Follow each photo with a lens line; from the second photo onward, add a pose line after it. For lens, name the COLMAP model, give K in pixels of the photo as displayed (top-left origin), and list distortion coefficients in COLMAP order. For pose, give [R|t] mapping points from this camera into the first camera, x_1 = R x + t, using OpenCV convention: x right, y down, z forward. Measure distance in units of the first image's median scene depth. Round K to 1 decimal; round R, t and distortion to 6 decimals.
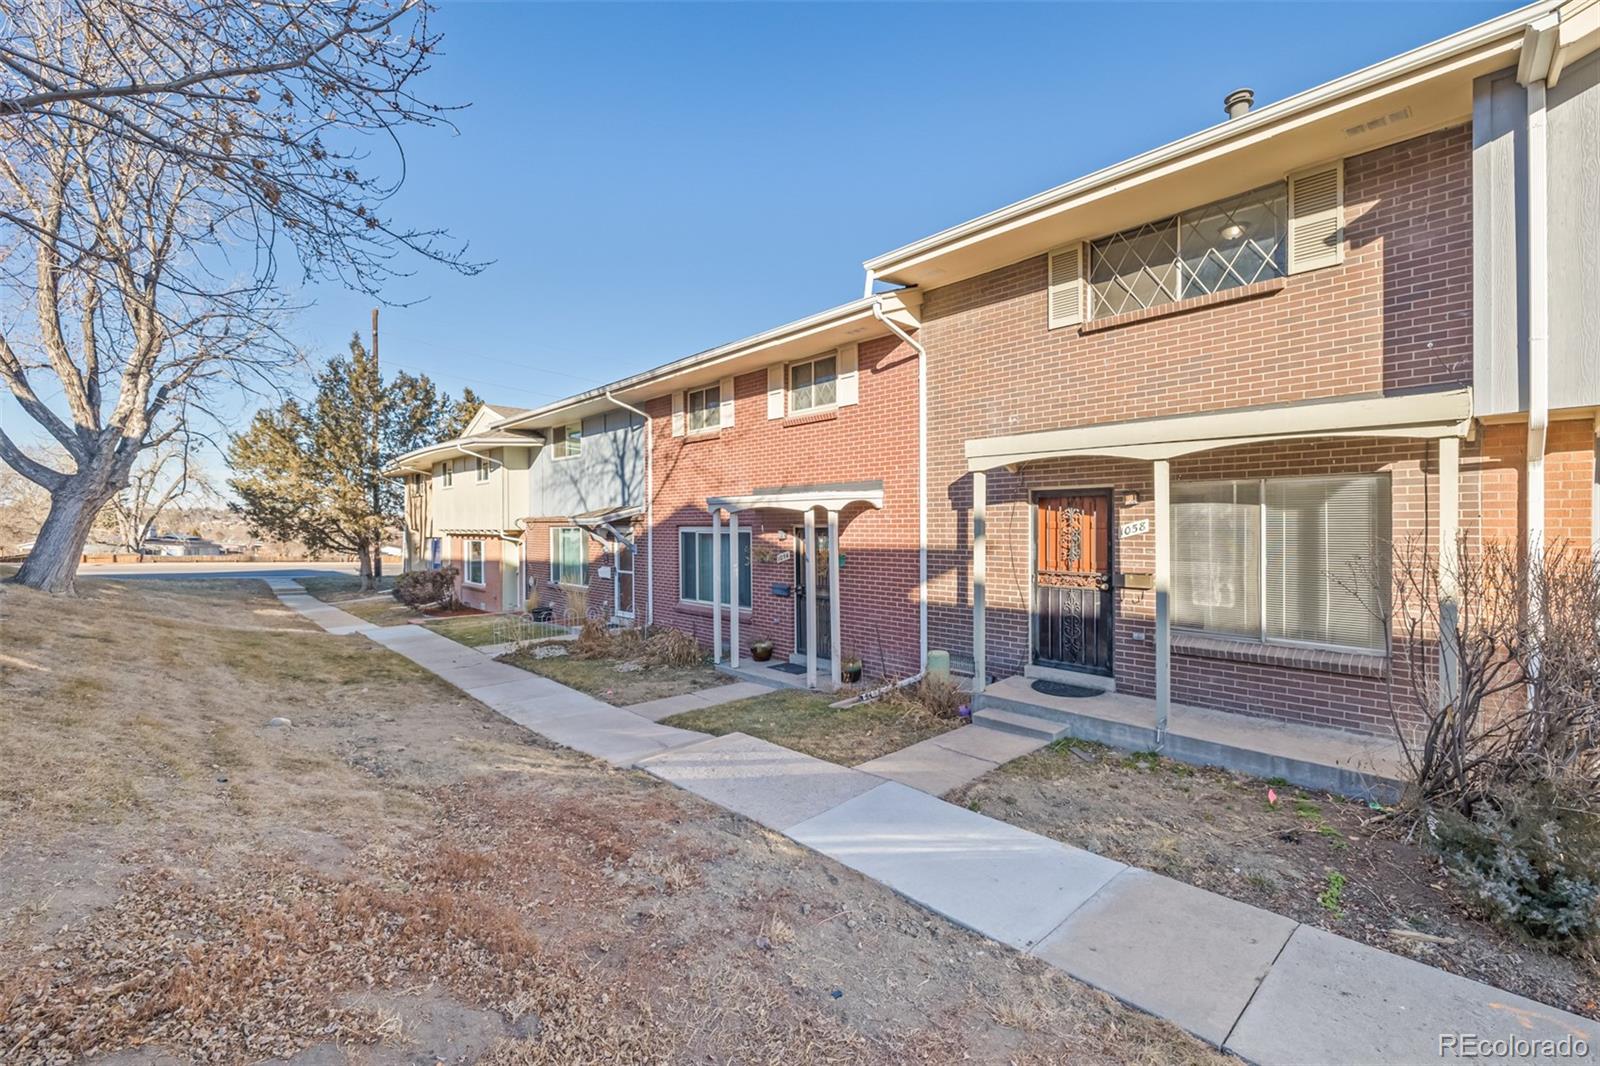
lens RADIAL K [[679.6, 0, 800.0], [0, 679.6, 533.0], [0, 0, 1]] dist [0.001200, 0.000009]
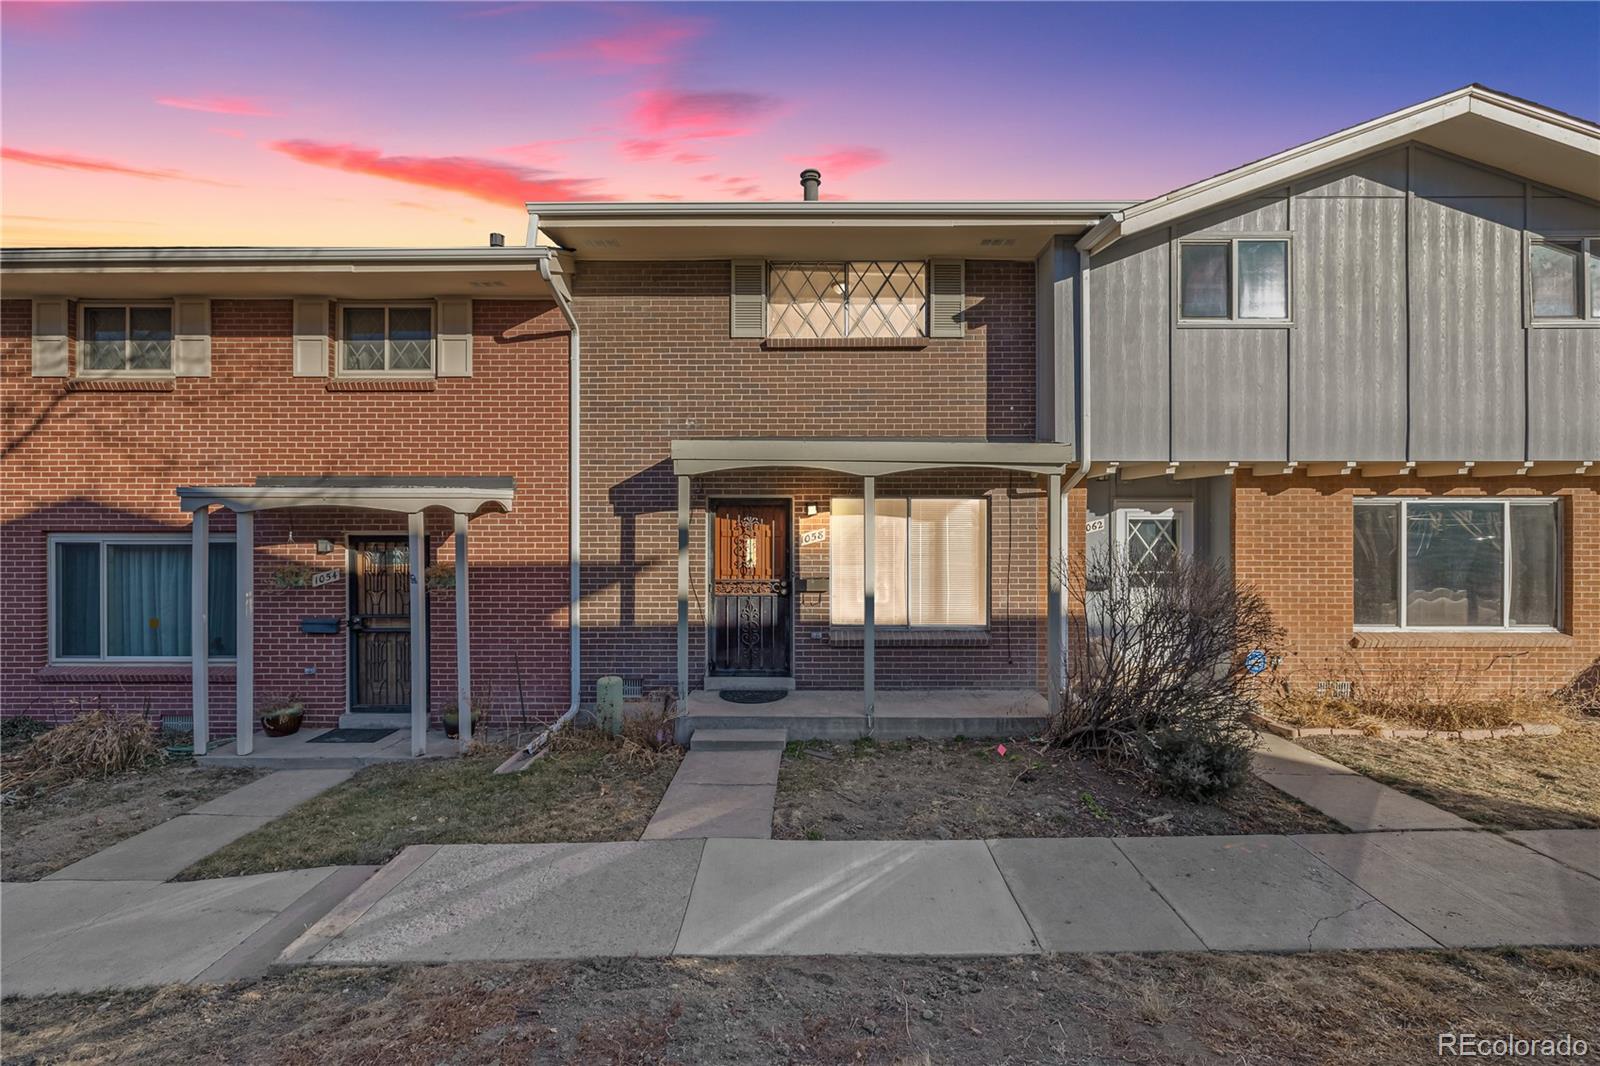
lens RADIAL K [[679.6, 0, 800.0], [0, 679.6, 533.0], [0, 0, 1]] dist [0.001200, 0.000009]
pose [[0.680566, 0.003354, 0.732679, -0.313874], [0.004505, 0.999951, -0.008763, -0.003151], [-0.732673, 0.009265, 0.680518, 0.266560]]
